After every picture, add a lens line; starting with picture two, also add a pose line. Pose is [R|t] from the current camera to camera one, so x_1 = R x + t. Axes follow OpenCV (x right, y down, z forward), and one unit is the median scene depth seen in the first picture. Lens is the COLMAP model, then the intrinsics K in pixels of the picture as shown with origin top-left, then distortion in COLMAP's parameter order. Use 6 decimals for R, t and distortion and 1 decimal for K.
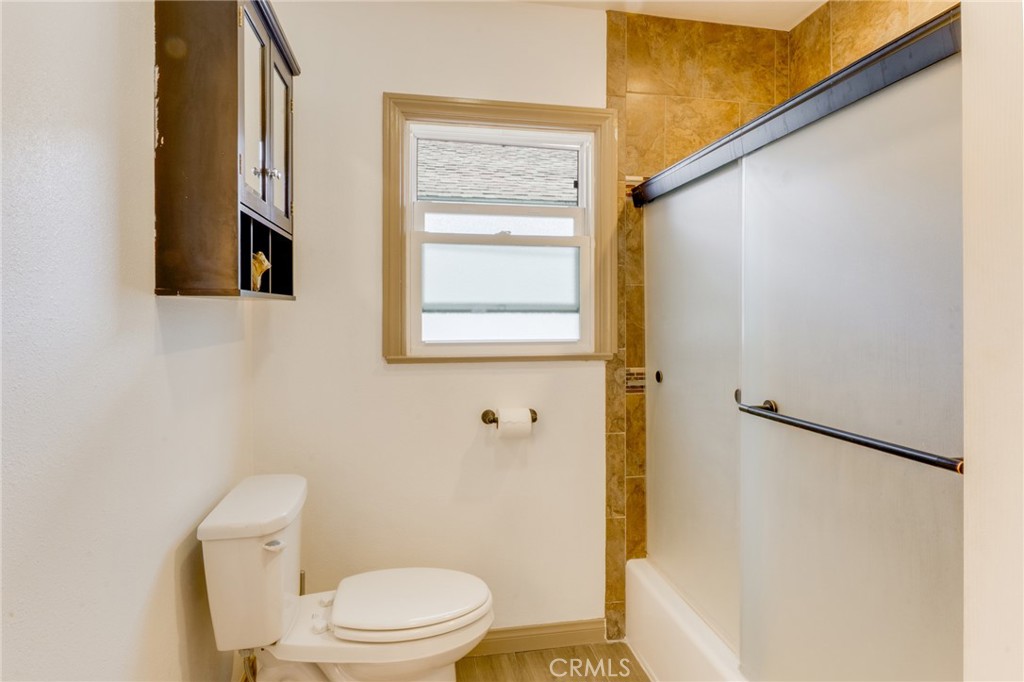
lens RADIAL K [[548.4, 0, 512.4], [0, 548.4, 317.9], [0, 0, 1]] dist [-0.002325, -0.000377]
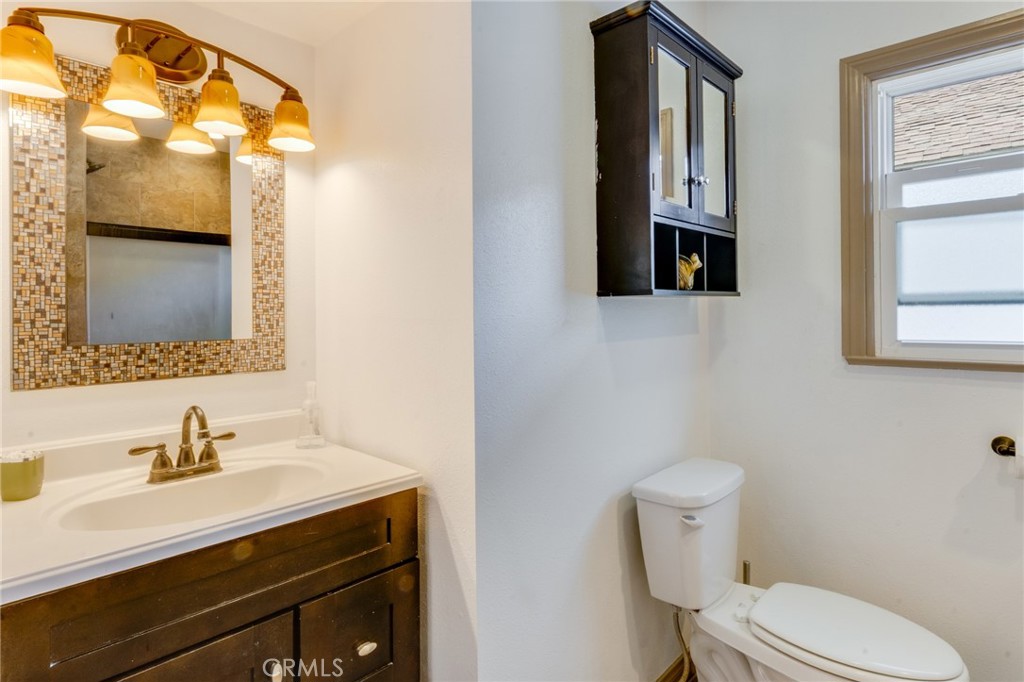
lens RADIAL K [[550.8, 0, 514.1], [0, 550.8, 314.3], [0, 0, 1]] dist [-0.000780, -0.000126]
pose [[0.597333, -0.005012, -0.801978, 0.204372], [0.006939, 0.999975, -0.001081, 0.000507], [0.801964, -0.004920, 0.597353, 0.047093]]
